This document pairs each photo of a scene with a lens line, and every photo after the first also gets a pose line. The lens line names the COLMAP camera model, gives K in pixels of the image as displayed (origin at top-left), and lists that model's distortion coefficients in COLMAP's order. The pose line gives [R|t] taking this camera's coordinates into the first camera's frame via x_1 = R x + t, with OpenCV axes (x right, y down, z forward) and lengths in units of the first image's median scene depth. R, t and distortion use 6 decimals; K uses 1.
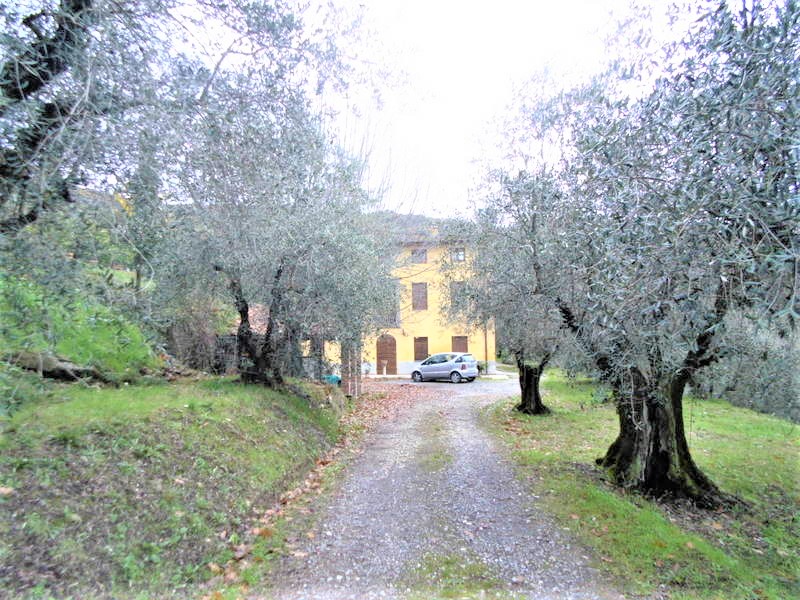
lens RADIAL K [[522.5, 0, 400.0], [0, 522.5, 300.0], [0, 0, 1]] dist [0.004463, -0.000009]
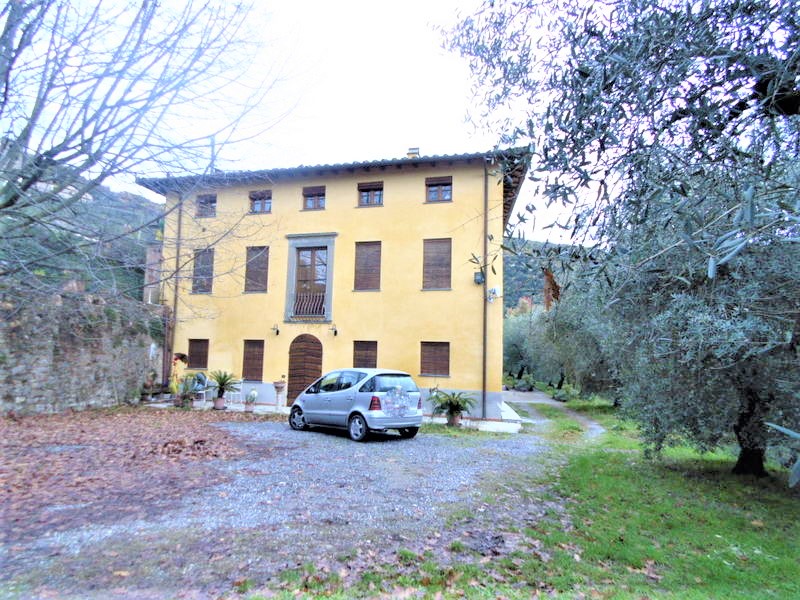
lens RADIAL K [[522.5, 0, 400.0], [0, 522.5, 300.0], [0, 0, 1]] dist [0.004463, -0.000009]
pose [[0.981519, 0.013497, -0.190886, 0.189726], [-0.021828, 0.998895, -0.041611, 0.054803], [0.190114, 0.045009, 0.980730, 0.513504]]
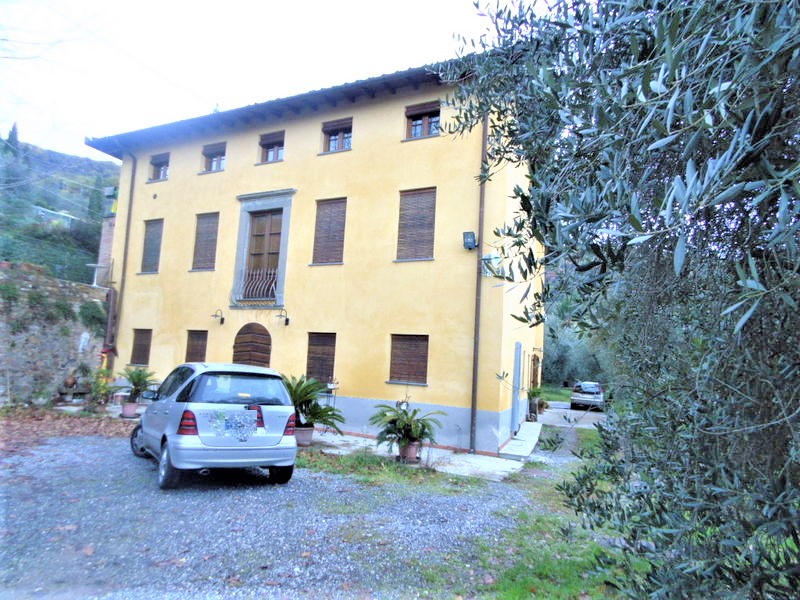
lens RADIAL K [[522.5, 0, 400.0], [0, 522.5, 300.0], [0, 0, 1]] dist [0.004463, -0.000009]
pose [[0.929986, 0.016227, -0.367237, 0.255869], [-0.039474, 0.997657, -0.055880, 0.071622], [0.365470, 0.066464, 0.928447, 0.703811]]
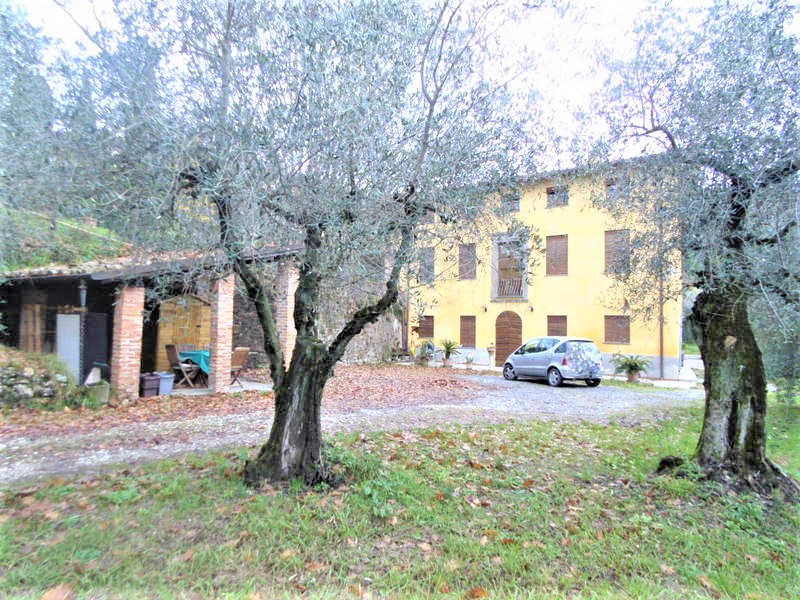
lens RADIAL K [[522.5, 0, 400.0], [0, 522.5, 300.0], [0, 0, 1]] dist [0.004463, -0.000009]
pose [[0.856349, -0.000185, -0.516398, 0.229925], [0.008727, 0.999862, 0.014114, 0.043268], [0.516324, -0.016593, 0.856233, 0.344416]]
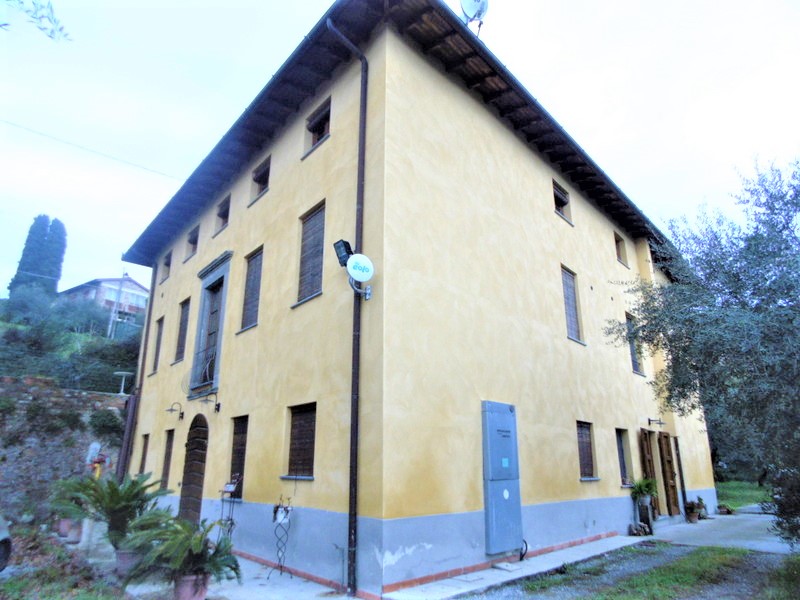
lens RADIAL K [[522.5, 0, 400.0], [0, 522.5, 300.0], [0, 0, 1]] dist [0.004463, -0.000009]
pose [[0.703549, -0.207284, -0.679744, 0.350583], [0.041464, 0.966859, -0.251922, 0.093032], [0.709436, 0.149055, 0.688827, 0.909633]]
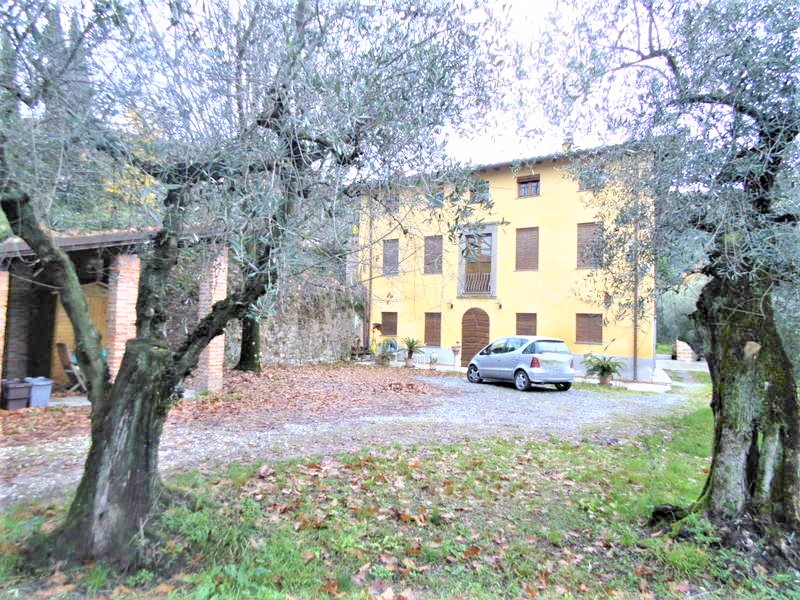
lens RADIAL K [[522.5, 0, 400.0], [0, 522.5, 300.0], [0, 0, 1]] dist [0.004463, -0.000009]
pose [[0.881049, 0.012329, -0.472864, 0.218758], [-0.002947, 0.999784, 0.020575, 0.046383], [0.473015, -0.016734, 0.880895, 0.399815]]
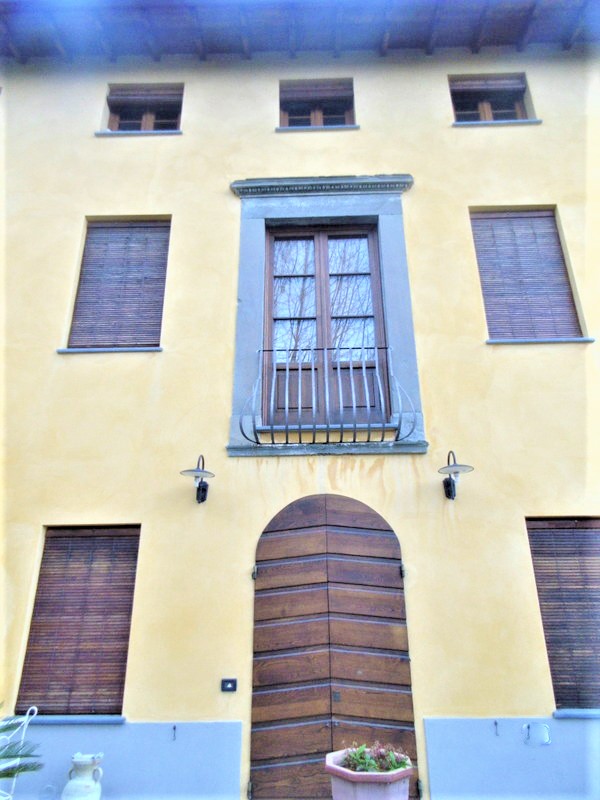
lens RADIAL K [[522.5, 0, 300.0], [0, 522.5, 400.0], [0, 0, 1]] dist [0.004463, -0.000009]
pose [[0.997439, 0.028613, 0.065546, -0.047134], [-0.007081, 0.951489, -0.307601, 0.091540], [-0.071168, 0.306349, 0.949255, 0.927808]]
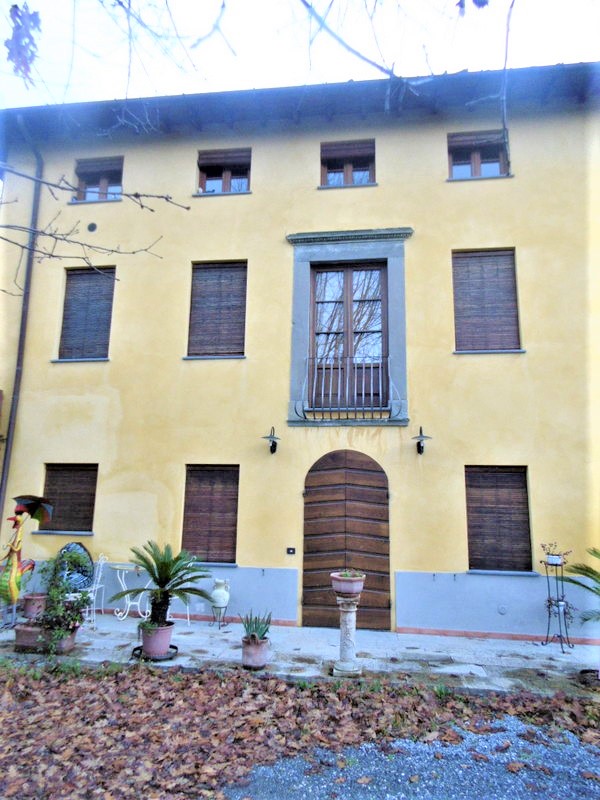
lens RADIAL K [[522.5, 0, 300.0], [0, 522.5, 400.0], [0, 0, 1]] dist [0.004463, -0.000009]
pose [[0.999013, 0.022590, -0.038237, -0.042119], [-0.027394, 0.991110, -0.130193, 0.080683], [0.034956, 0.131112, 0.990751, 0.820267]]
